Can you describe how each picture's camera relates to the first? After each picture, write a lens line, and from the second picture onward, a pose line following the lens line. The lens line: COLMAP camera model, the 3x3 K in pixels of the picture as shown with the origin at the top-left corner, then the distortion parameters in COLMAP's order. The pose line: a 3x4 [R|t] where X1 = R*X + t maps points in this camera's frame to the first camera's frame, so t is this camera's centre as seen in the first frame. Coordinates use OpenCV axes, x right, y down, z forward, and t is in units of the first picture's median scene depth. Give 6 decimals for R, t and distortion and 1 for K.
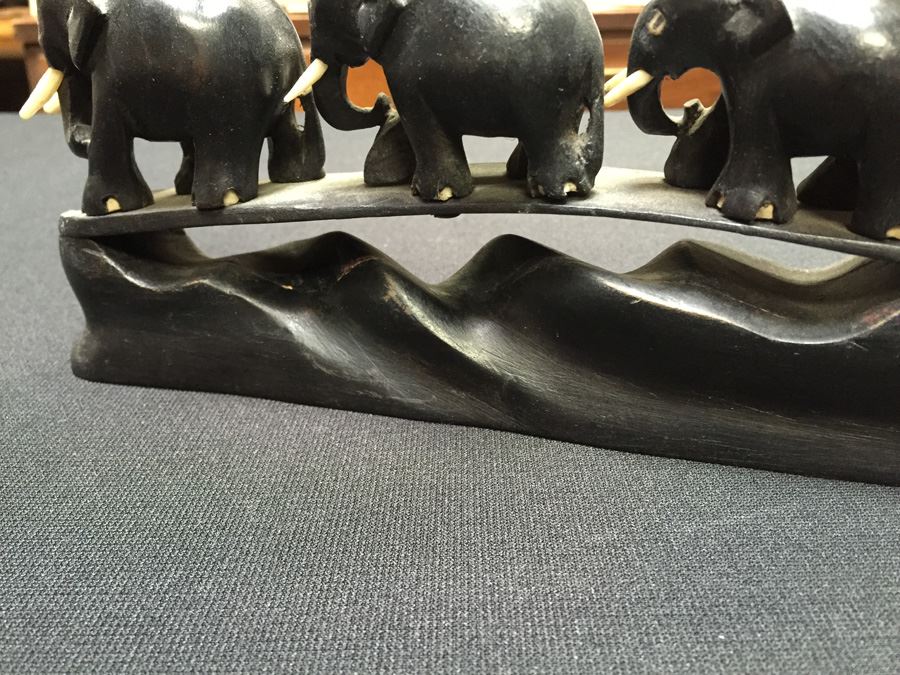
lens RADIAL K [[810.9, 0, 450.0], [0, 810.9, 337.5], [0, 0, 1]] dist [0.088512, -0.163826]
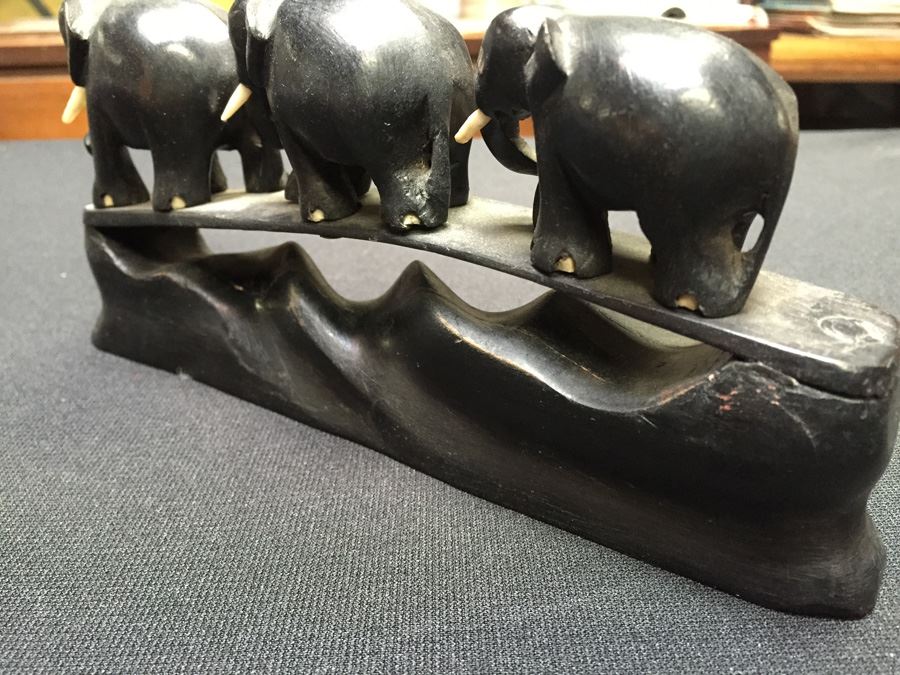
lens RADIAL K [[810.9, 0, 450.0], [0, 810.9, 337.5], [0, 0, 1]] dist [0.088512, -0.163826]
pose [[0.939906, 0.131873, -0.314940, 0.478296], [-0.135472, 0.990725, 0.010538, -0.052005], [0.313408, 0.032761, 0.949053, 0.058222]]
